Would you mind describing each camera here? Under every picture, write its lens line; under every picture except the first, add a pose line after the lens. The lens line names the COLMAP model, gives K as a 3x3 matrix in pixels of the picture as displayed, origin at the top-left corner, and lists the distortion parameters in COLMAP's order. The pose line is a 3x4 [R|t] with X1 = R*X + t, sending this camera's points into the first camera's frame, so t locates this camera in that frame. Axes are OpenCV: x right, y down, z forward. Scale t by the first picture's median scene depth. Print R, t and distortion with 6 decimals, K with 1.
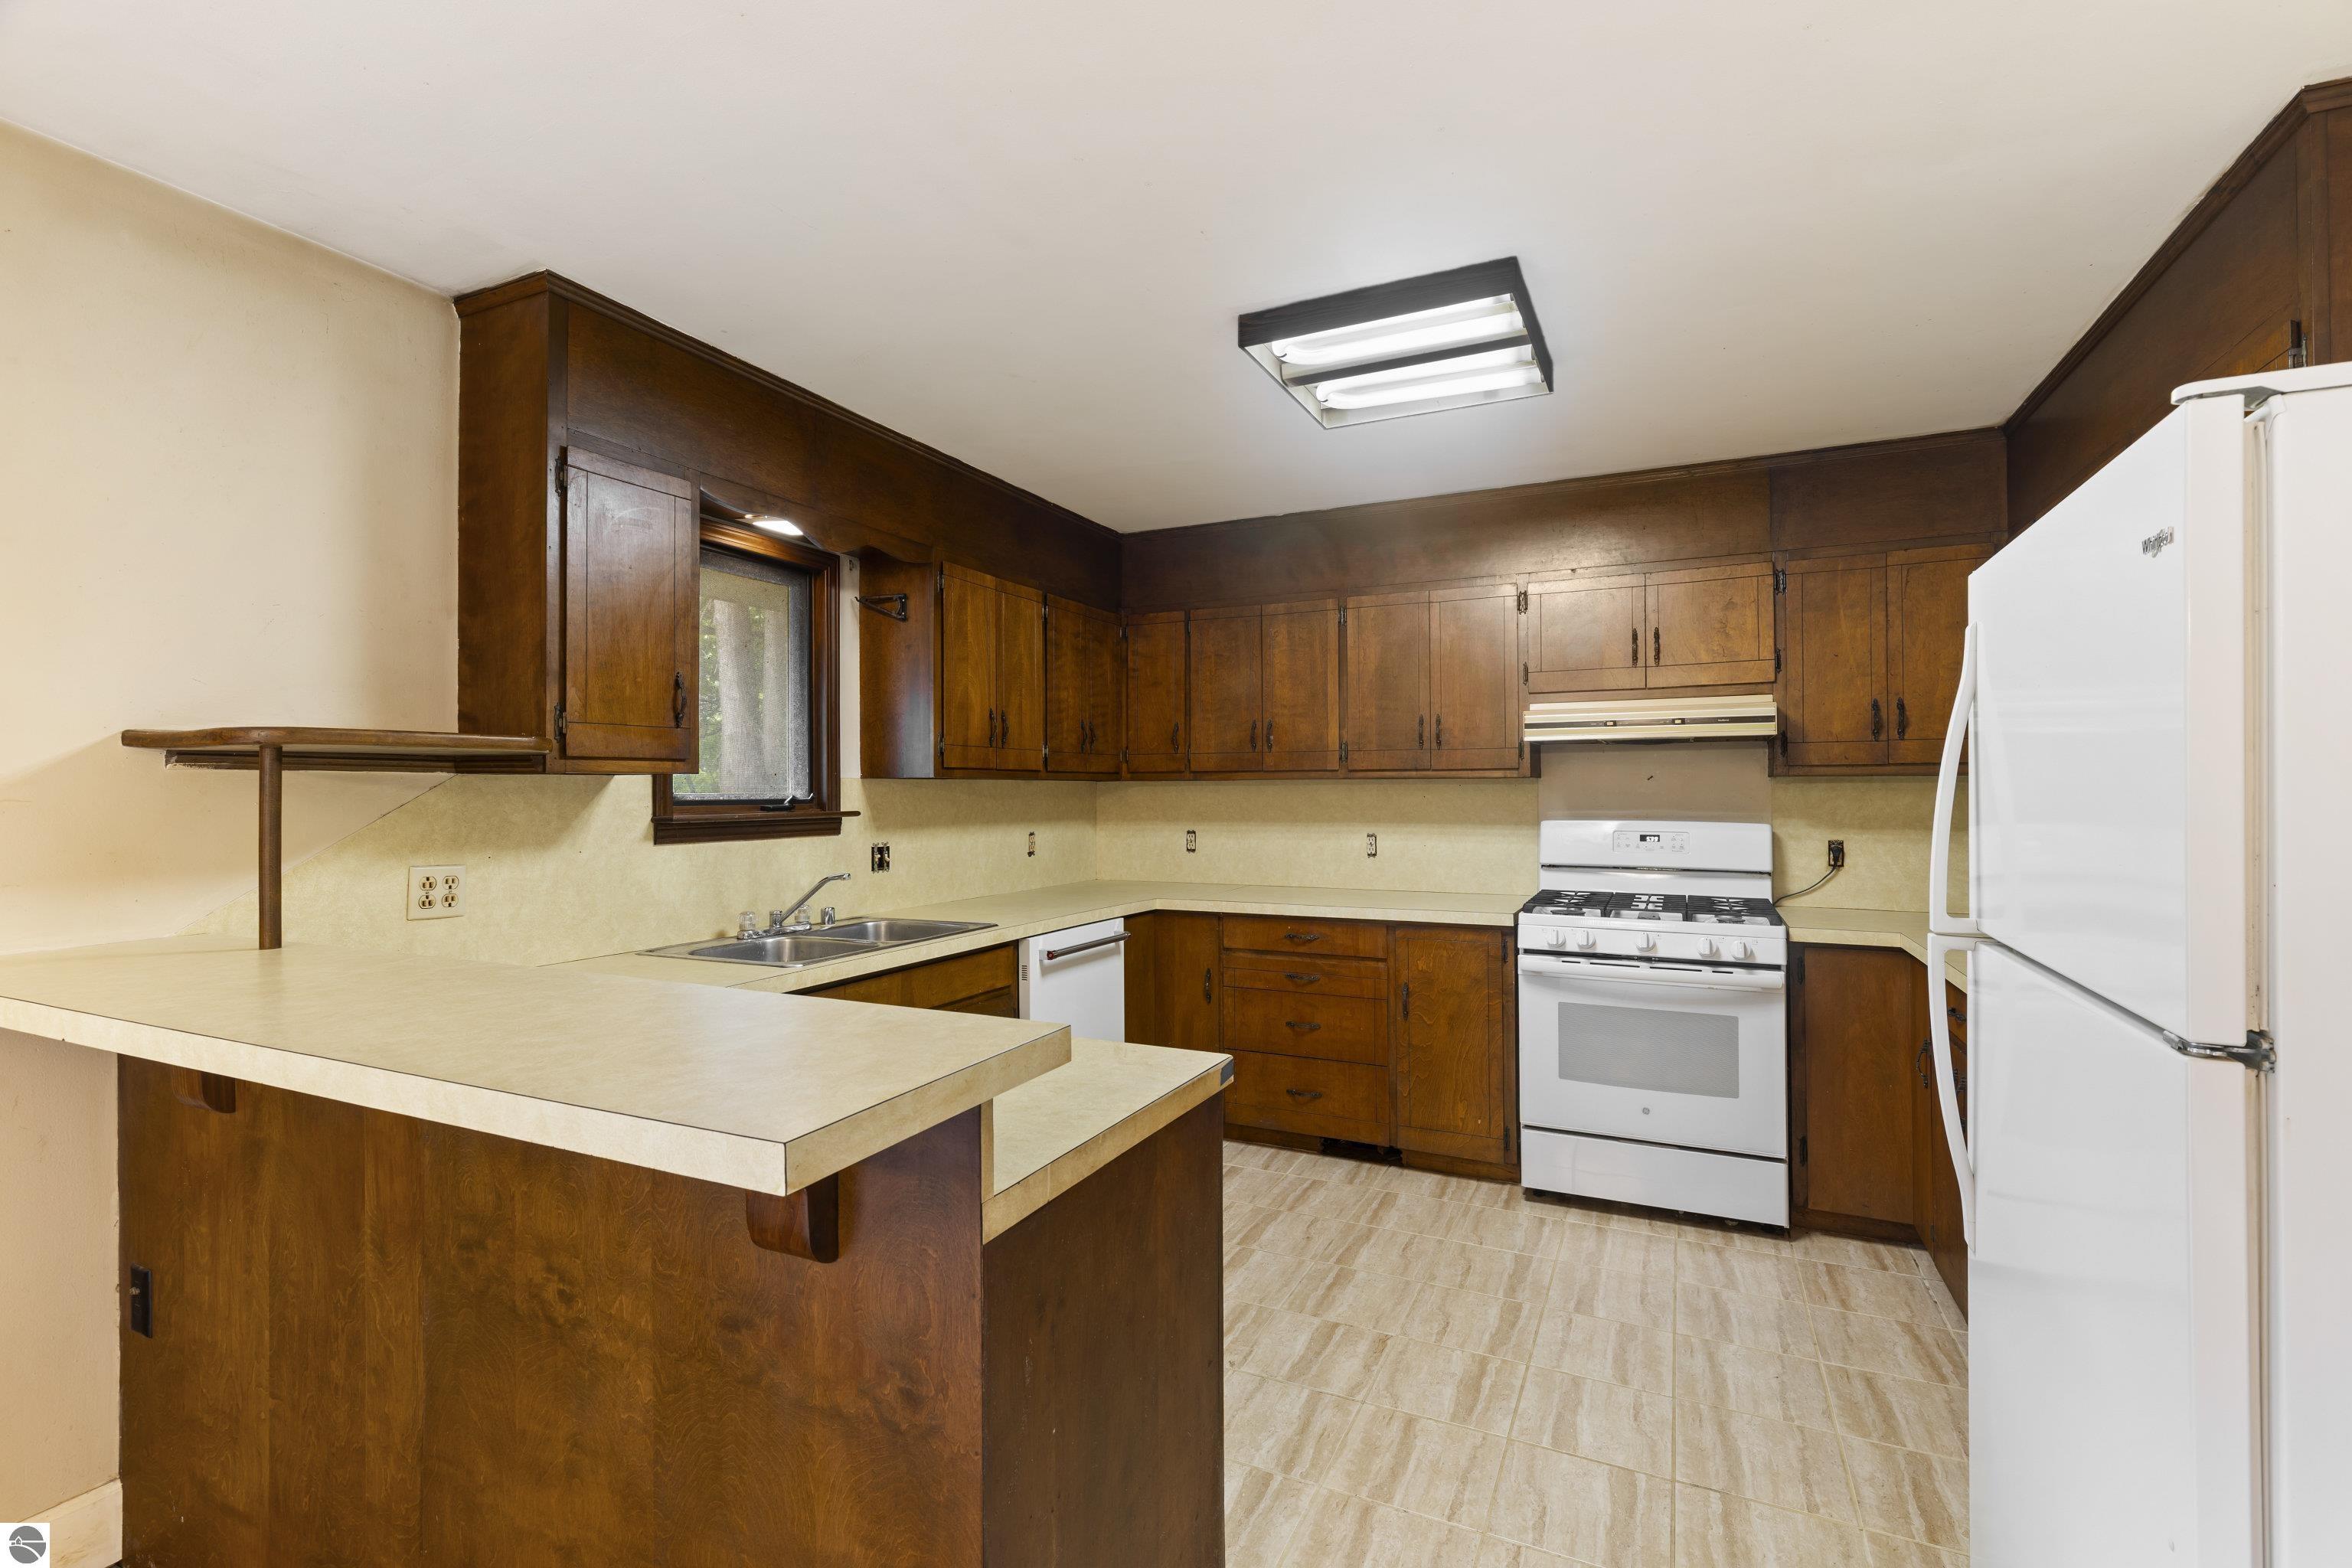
lens RADIAL K [[1058.1, 0, 1176.9], [0, 1058.1, 780.3], [0, 0, 1]] dist [0.008544, -0.000919]
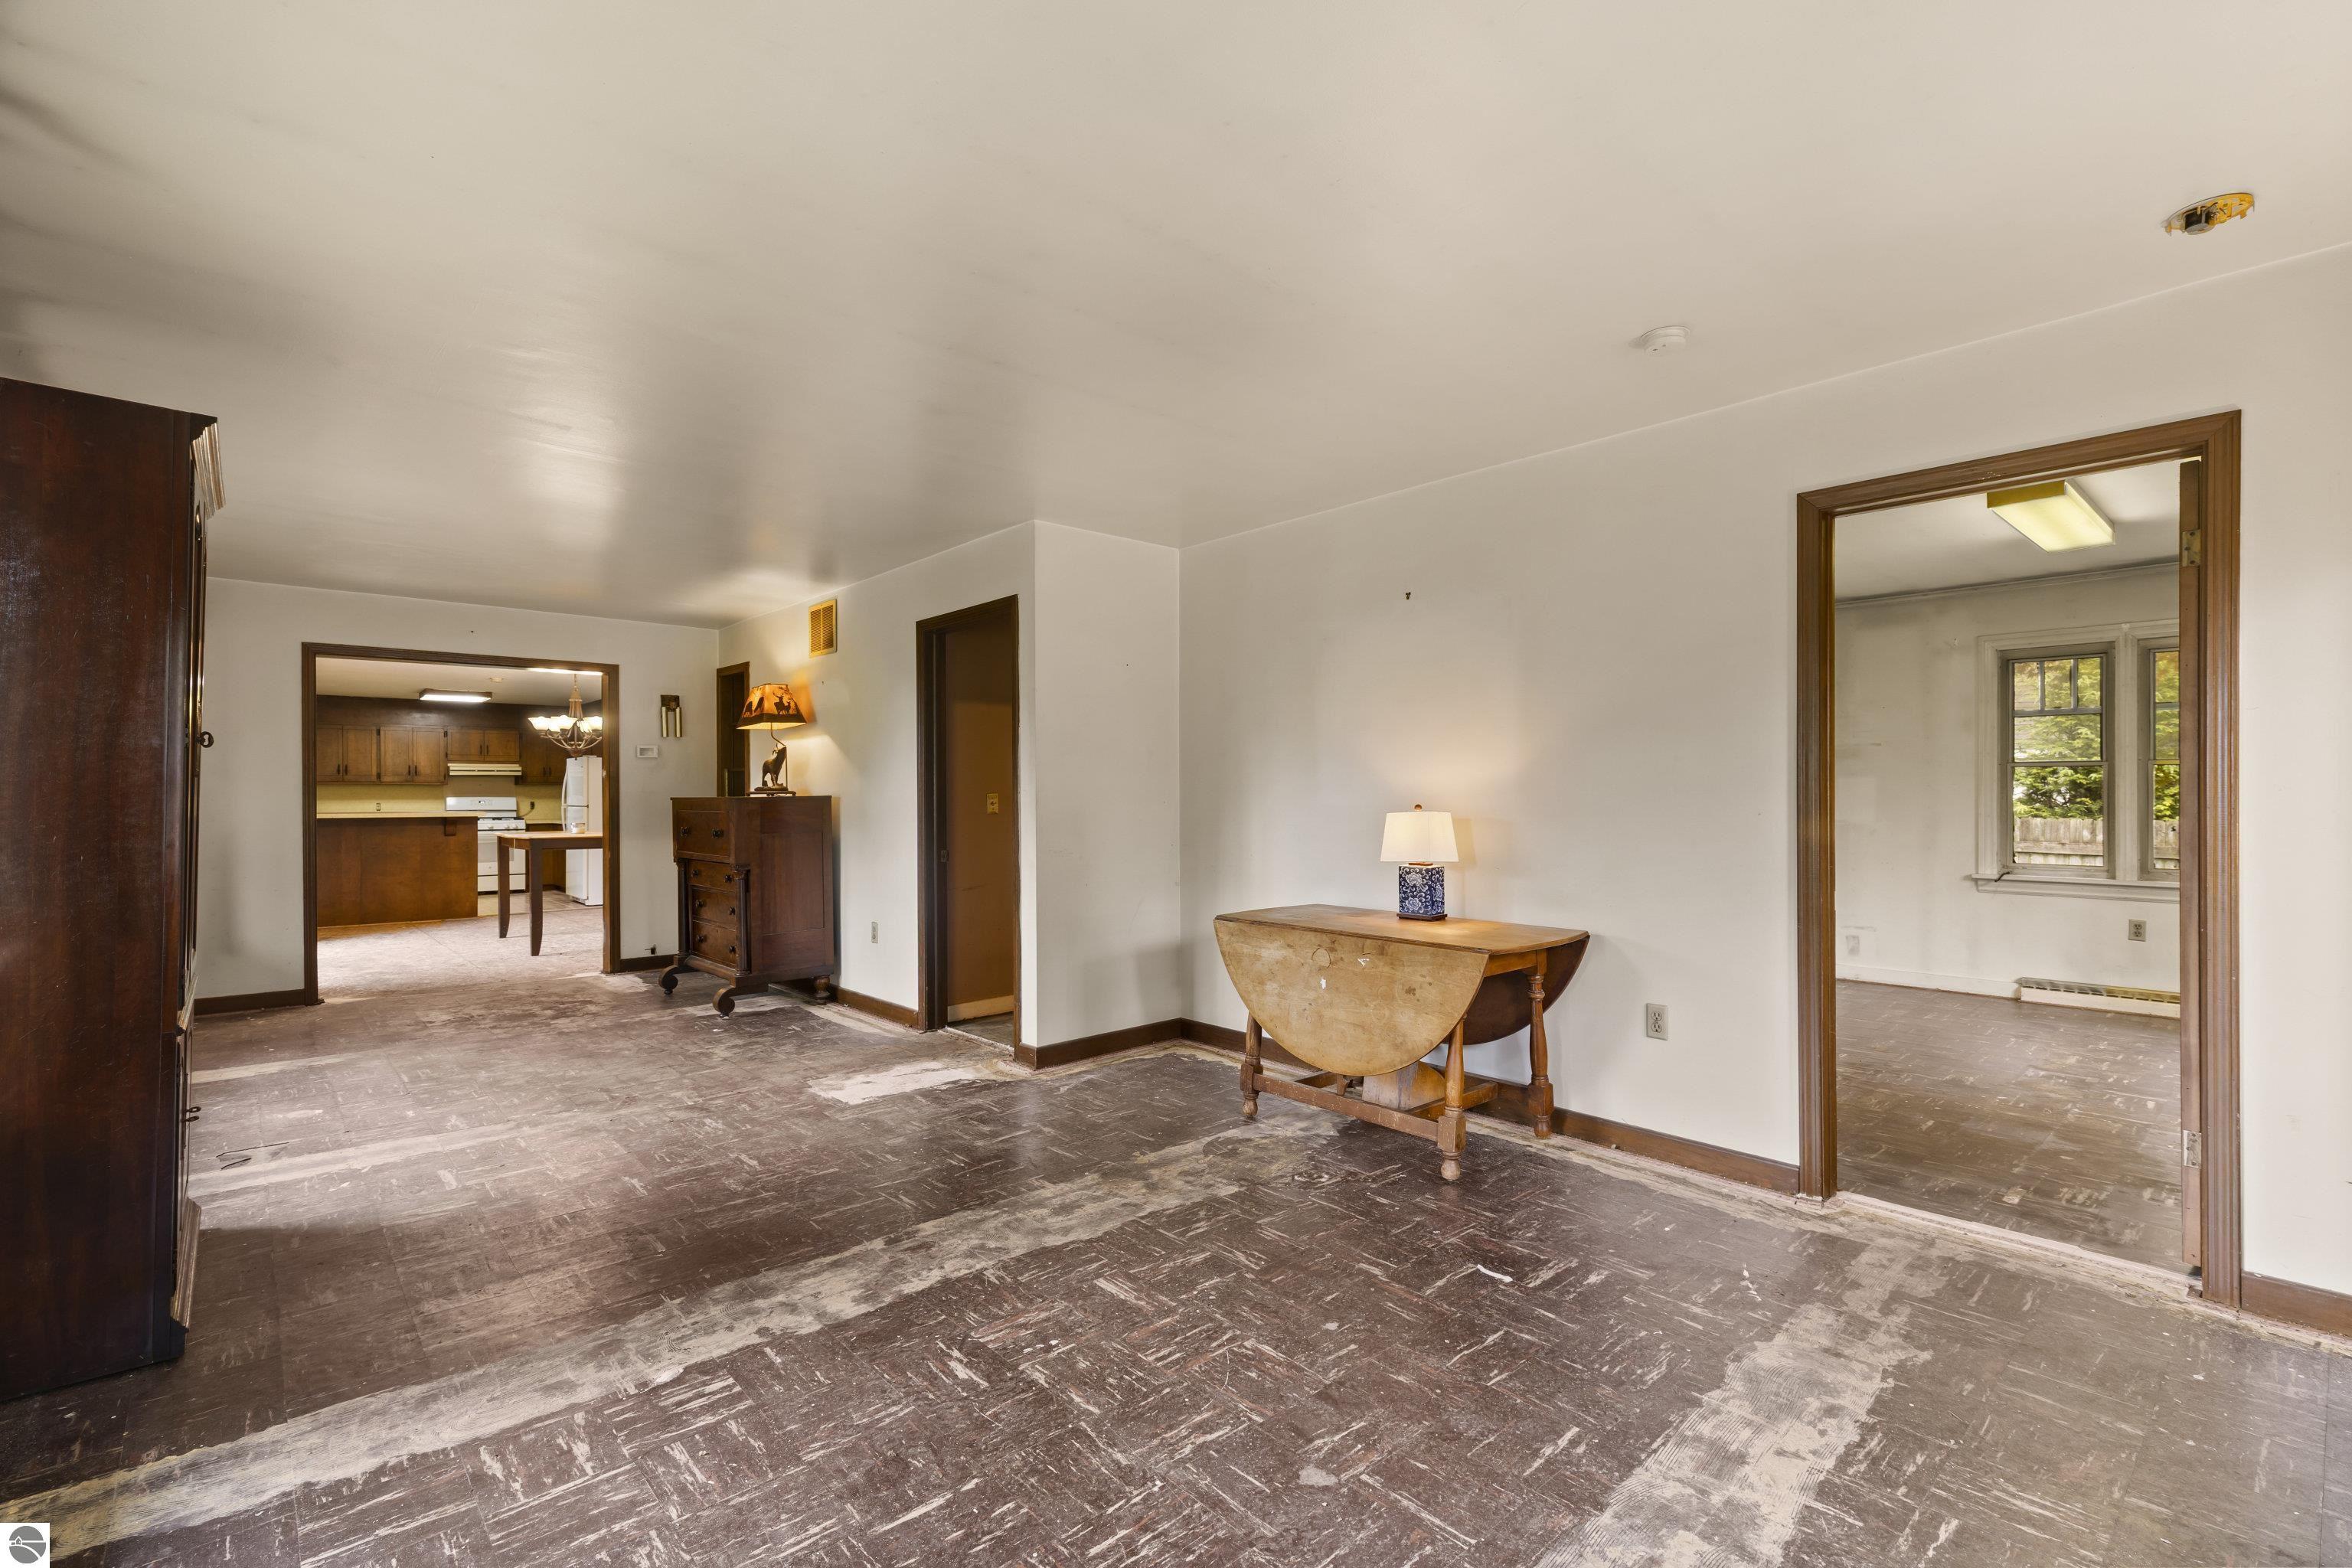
lens RADIAL K [[1058.1, 0, 1193.2], [0, 1058.1, 794.1], [0, 0, 1]] dist [0.008544, -0.000919]
pose [[0.376246, 0.003720, 0.926512, -2.077103], [-0.008807, 0.999961, -0.000438, 0.008274], [-0.926478, -0.007995, 0.376264, -2.713694]]
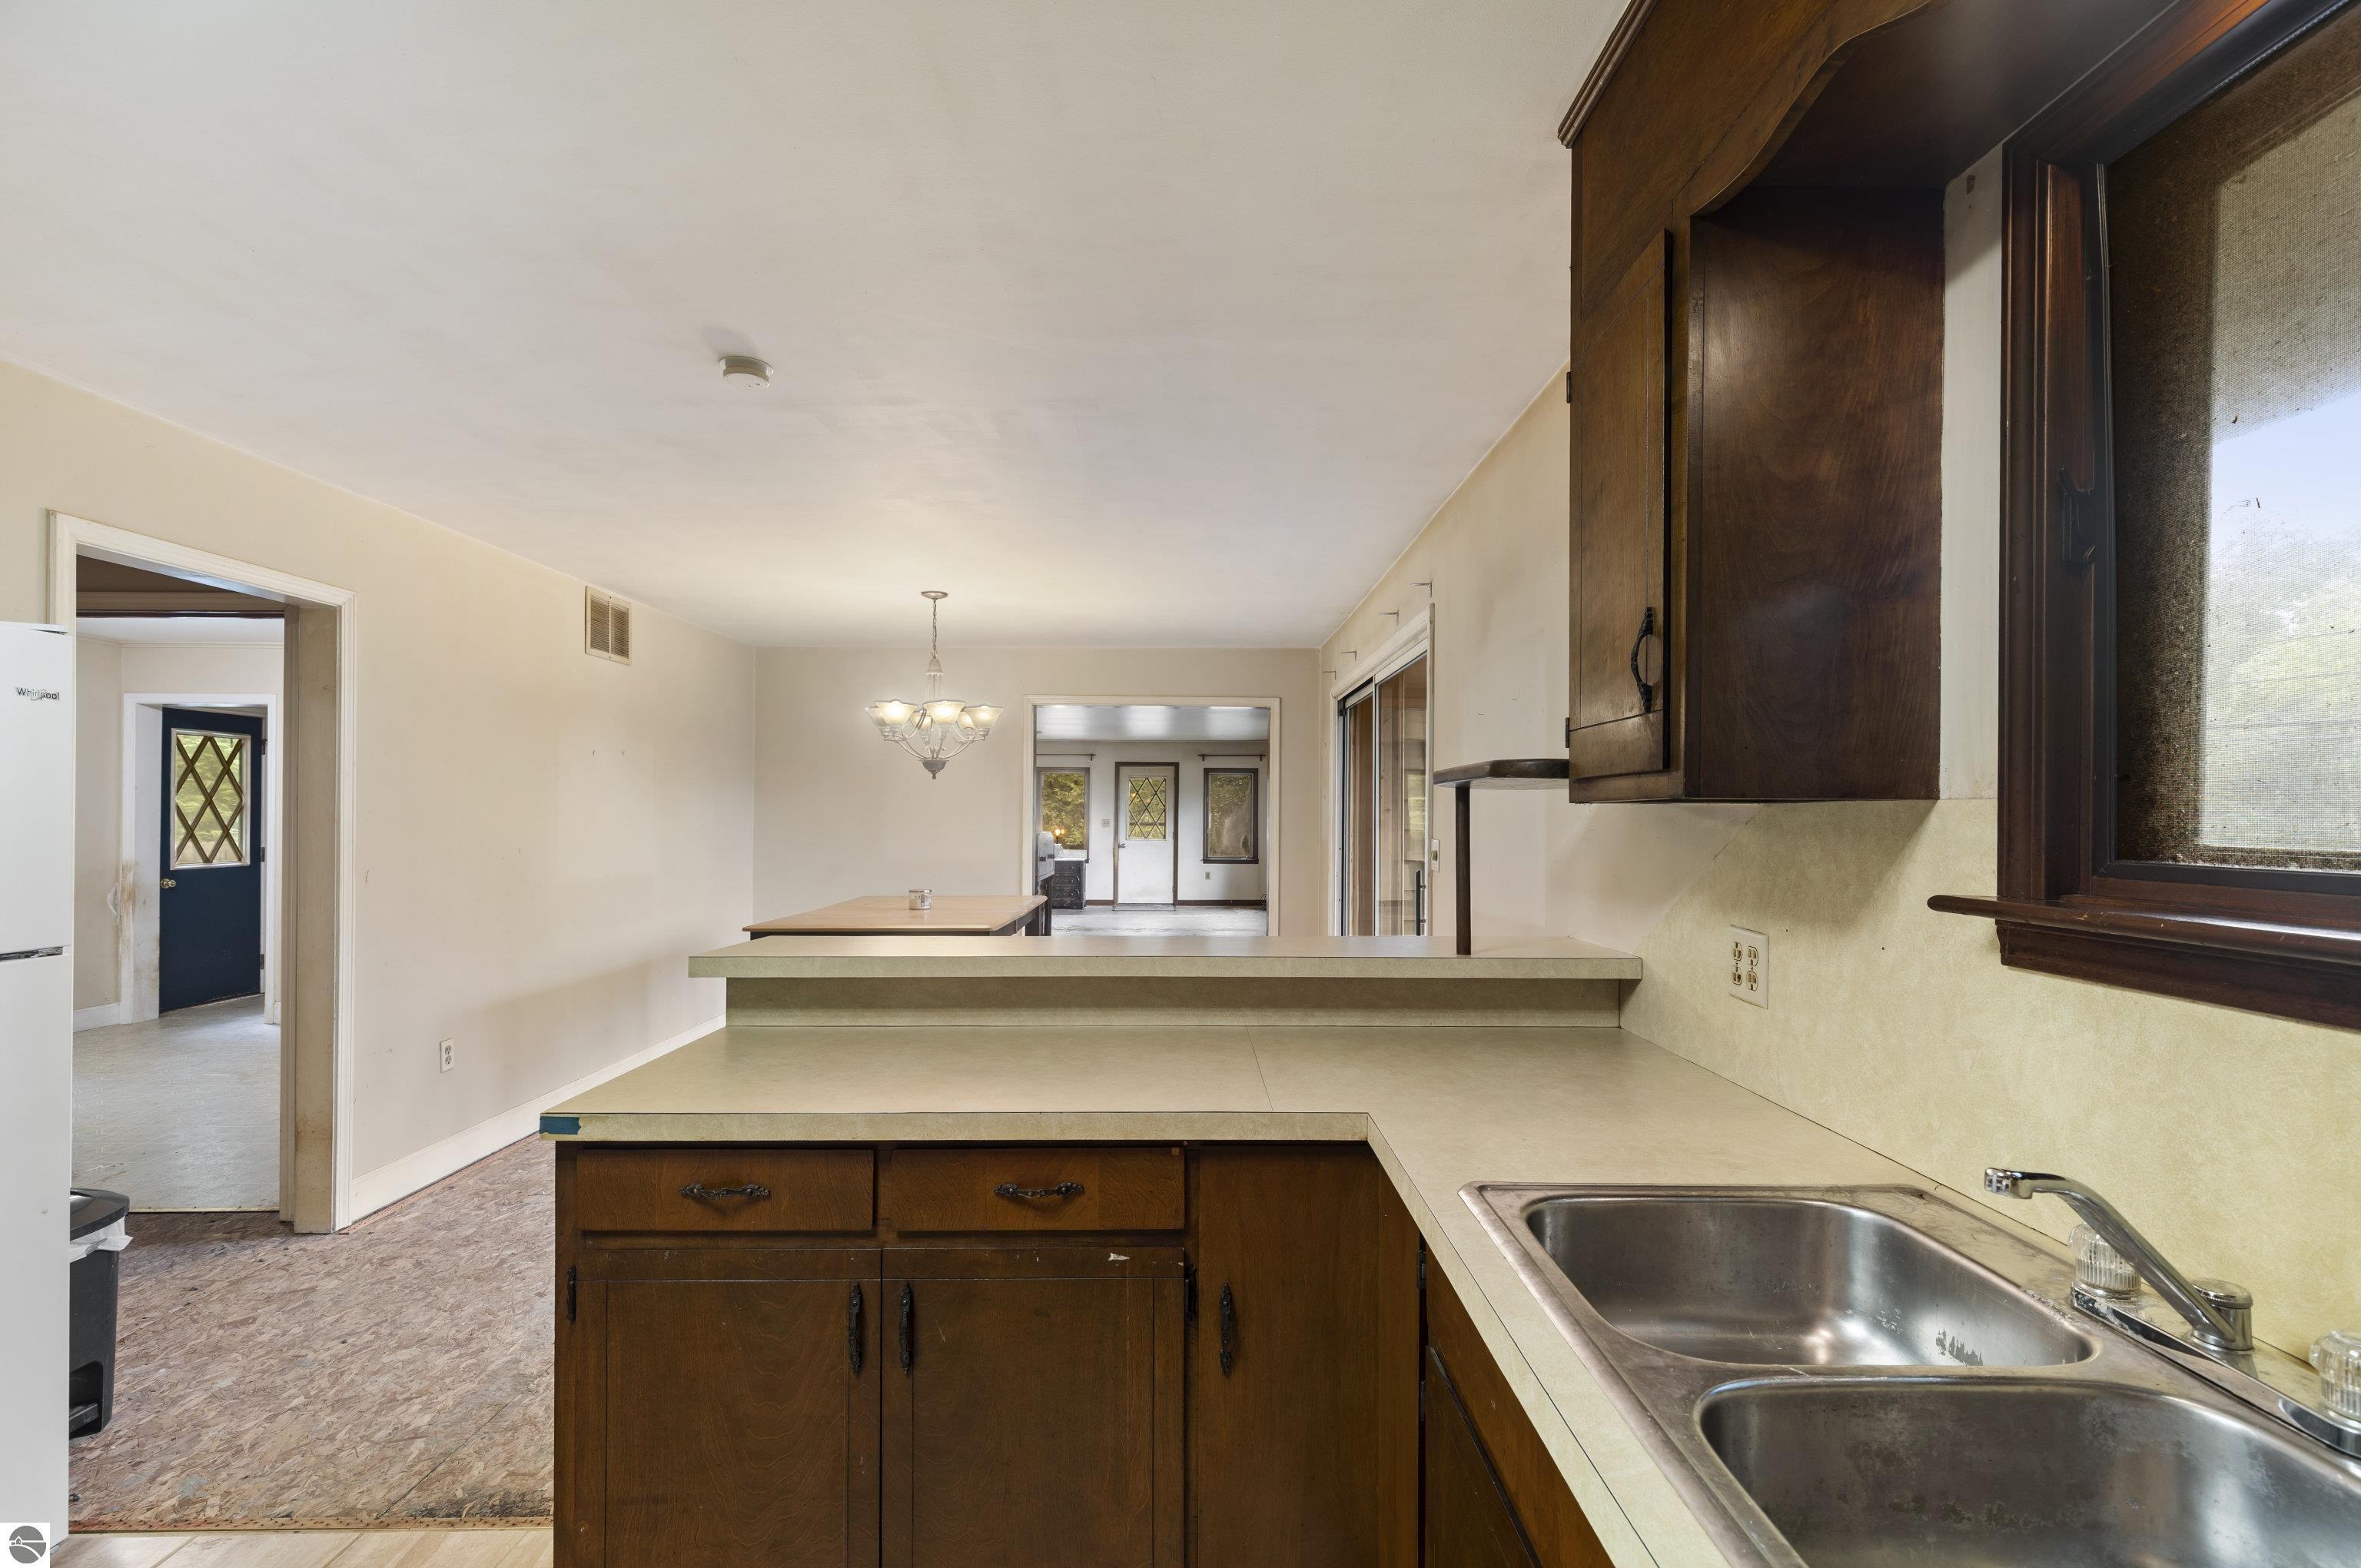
lens RADIAL K [[1062.2, 0, 1177.0], [0, 1062.2, 821.3], [0, 0, 1]] dist [0.008544, -0.000919]
pose [[-0.899563, -0.001818, -0.436788, -0.014812], [-0.000341, 0.999994, -0.003459, 0.005225], [0.436791, -0.002962, -0.899558, 0.962170]]
